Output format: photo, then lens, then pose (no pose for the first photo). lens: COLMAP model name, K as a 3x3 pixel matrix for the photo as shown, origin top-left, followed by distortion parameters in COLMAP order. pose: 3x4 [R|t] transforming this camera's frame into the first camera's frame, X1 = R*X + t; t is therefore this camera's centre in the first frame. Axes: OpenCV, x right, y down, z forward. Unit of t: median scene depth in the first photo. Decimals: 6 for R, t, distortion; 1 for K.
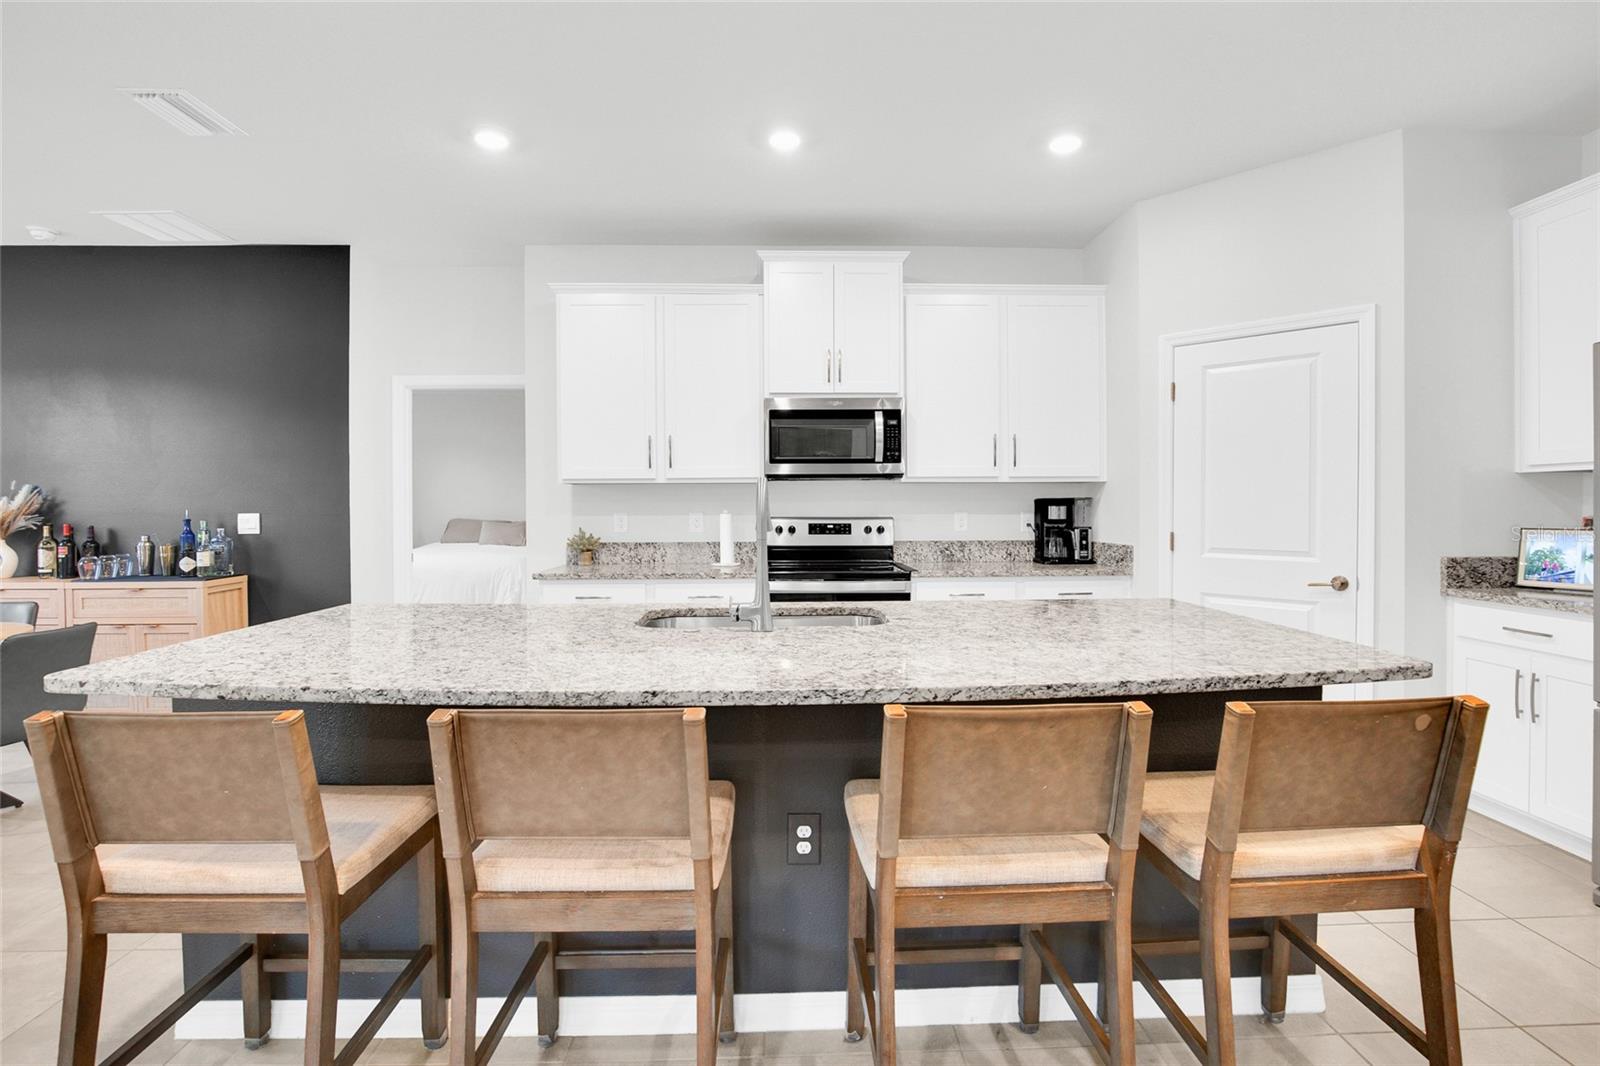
lens RADIAL K [[749.5, 0, 788.3], [0, 749.5, 509.9], [0, 0, 1]] dist [-0.033862, 0.005872]
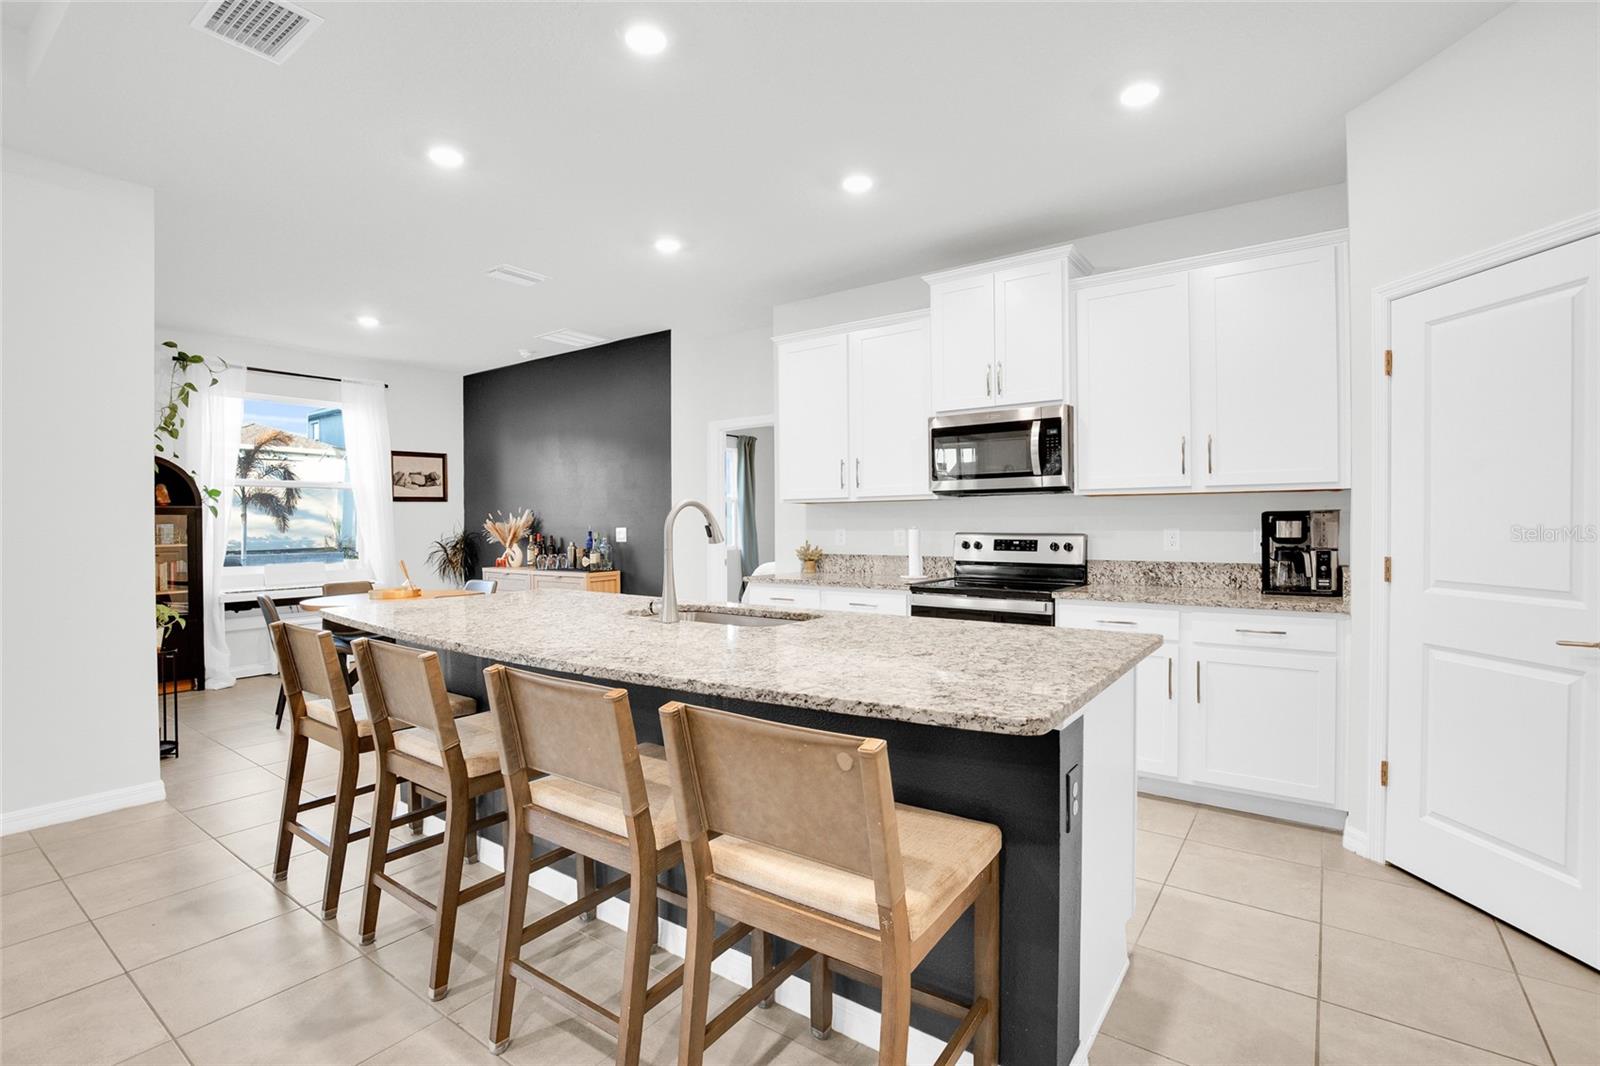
lens RADIAL K [[749.5, 0, 799.1], [0, 749.5, 519.4], [0, 0, 1]] dist [-0.033862, 0.005872]
pose [[0.785796, -0.004093, -0.618472, 0.450017], [-0.000262, 0.999976, -0.006951, -0.001137], [0.618486, 0.005624, 0.785776, 0.075057]]
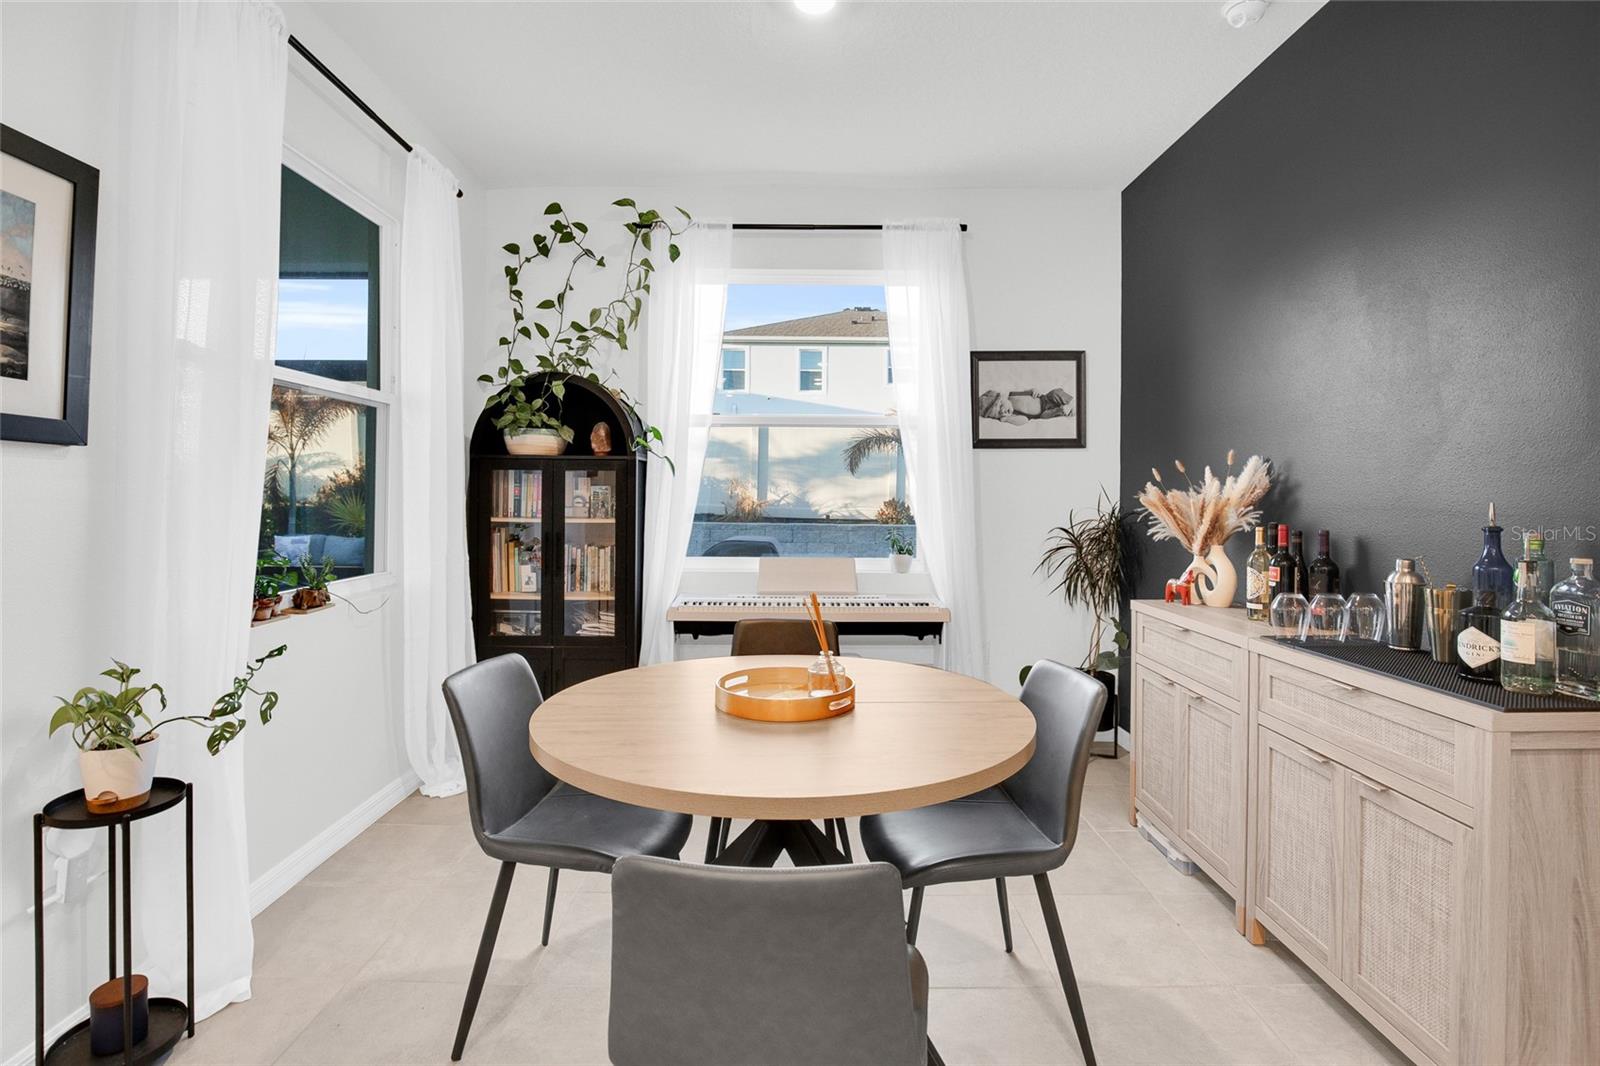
lens RADIAL K [[749.5, 0, 797.8], [0, 749.5, 495.5], [0, 0, 1]] dist [-0.033862, 0.005872]
pose [[-0.042038, 0.006119, -0.999097, -0.424547], [-0.016242, 0.999845, 0.006807, -0.000104], [0.998984, 0.016514, -0.041932, 0.656211]]
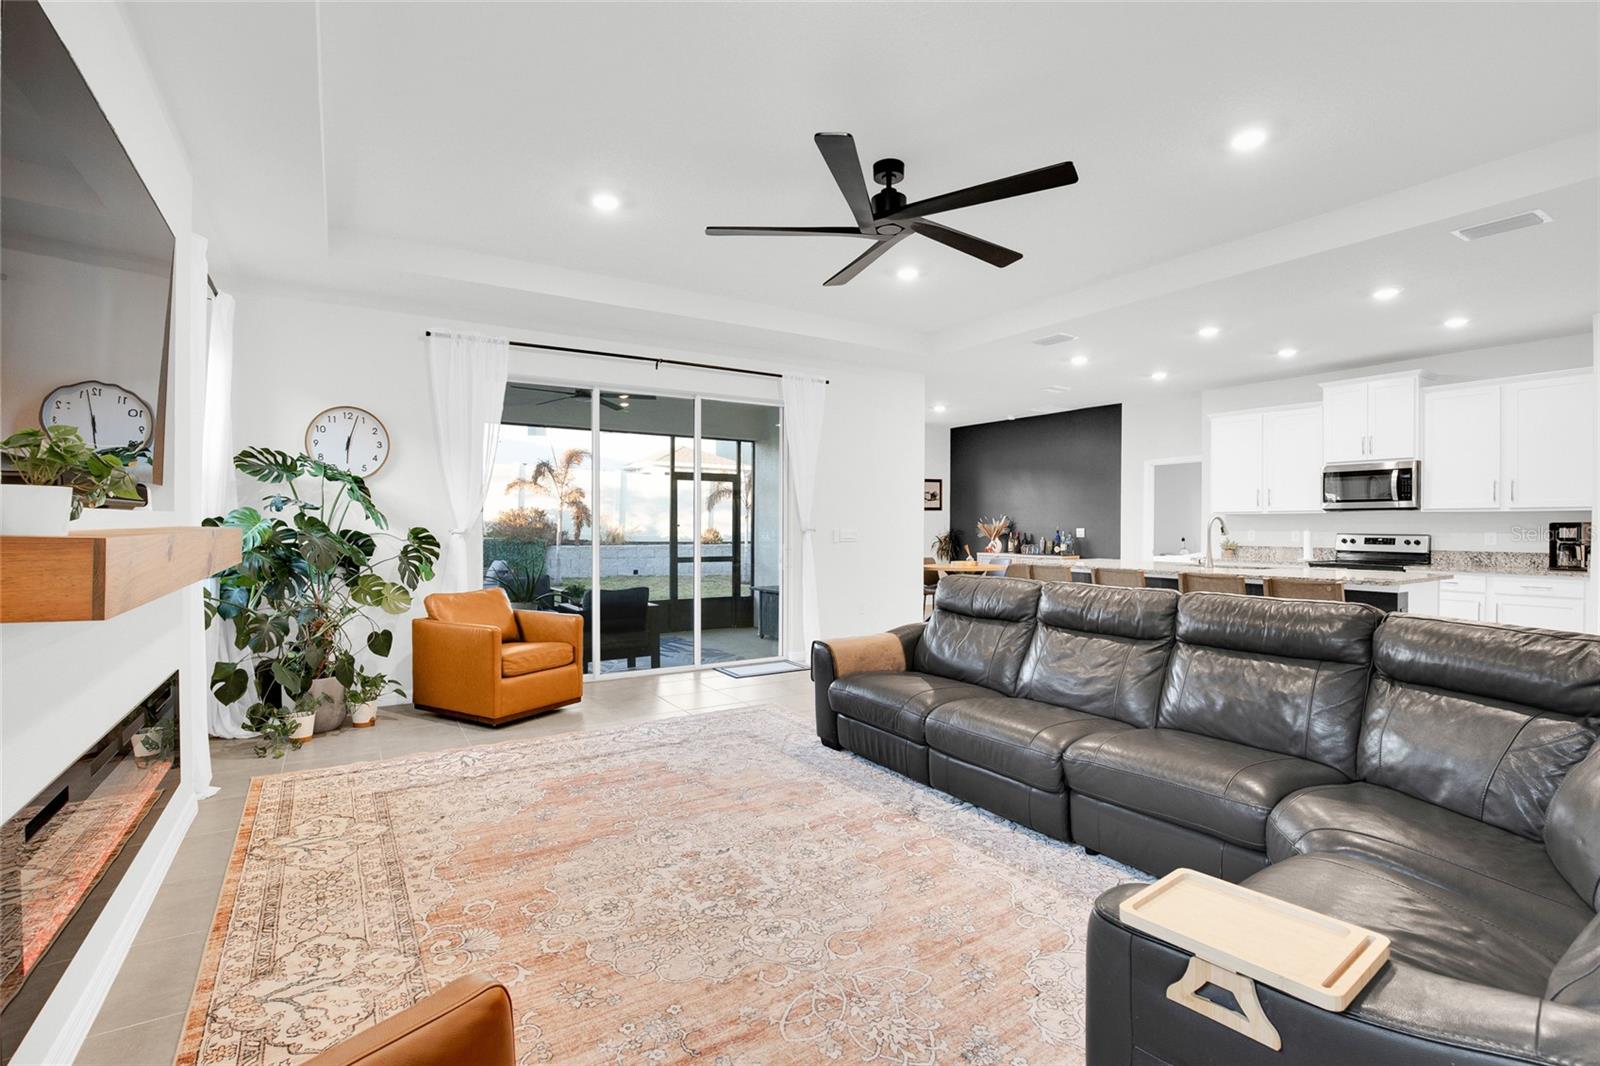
lens RADIAL K [[749.5, 0, 795.6], [0, 749.5, 525.4], [0, 0, 1]] dist [-0.033862, 0.005872]
pose [[0.500453, 0.005932, -0.865744, 0.832232], [-0.010867, 0.999941, 0.000570, 0.004532], [0.865696, 0.009123, 0.500487, -0.924369]]
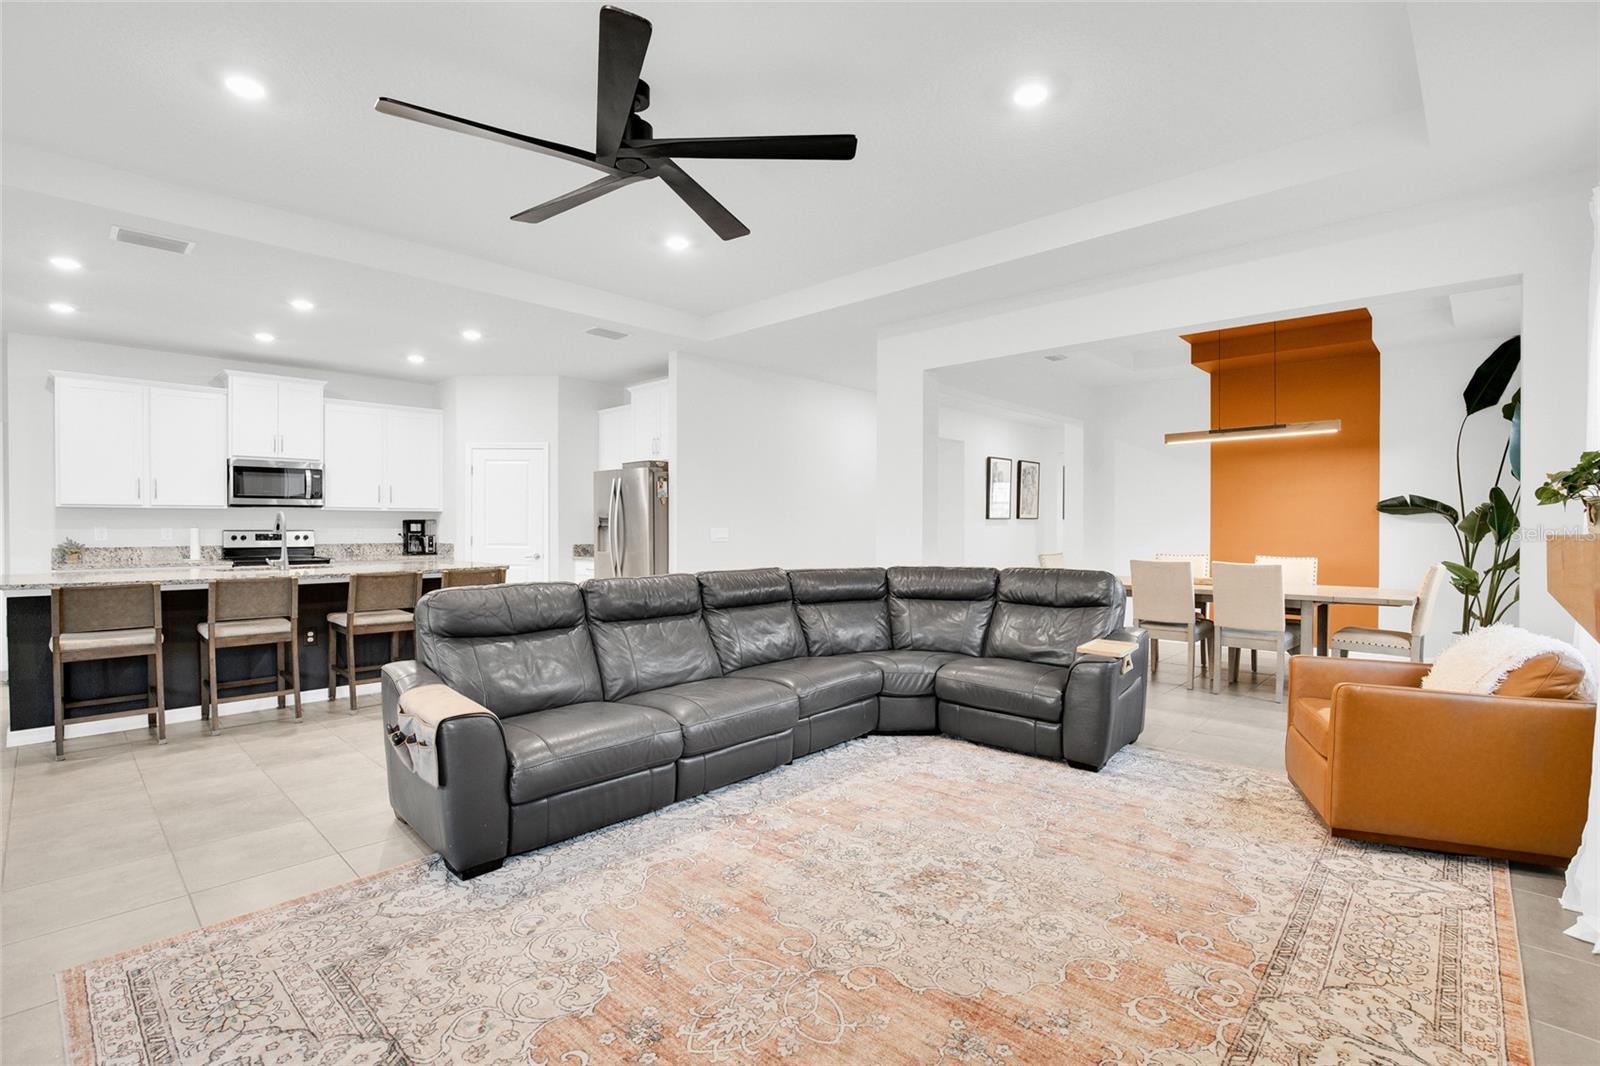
lens RADIAL K [[749.5, 0, 799.6], [0, 749.5, 530.5], [0, 0, 1]] dist [-0.033862, 0.005872]
pose [[0.704911, -0.000929, 0.709295, -0.288007], [0.000579, 1.000000, 0.000734, 0.010670], [-0.709296, -0.000107, 0.704911, -1.015369]]
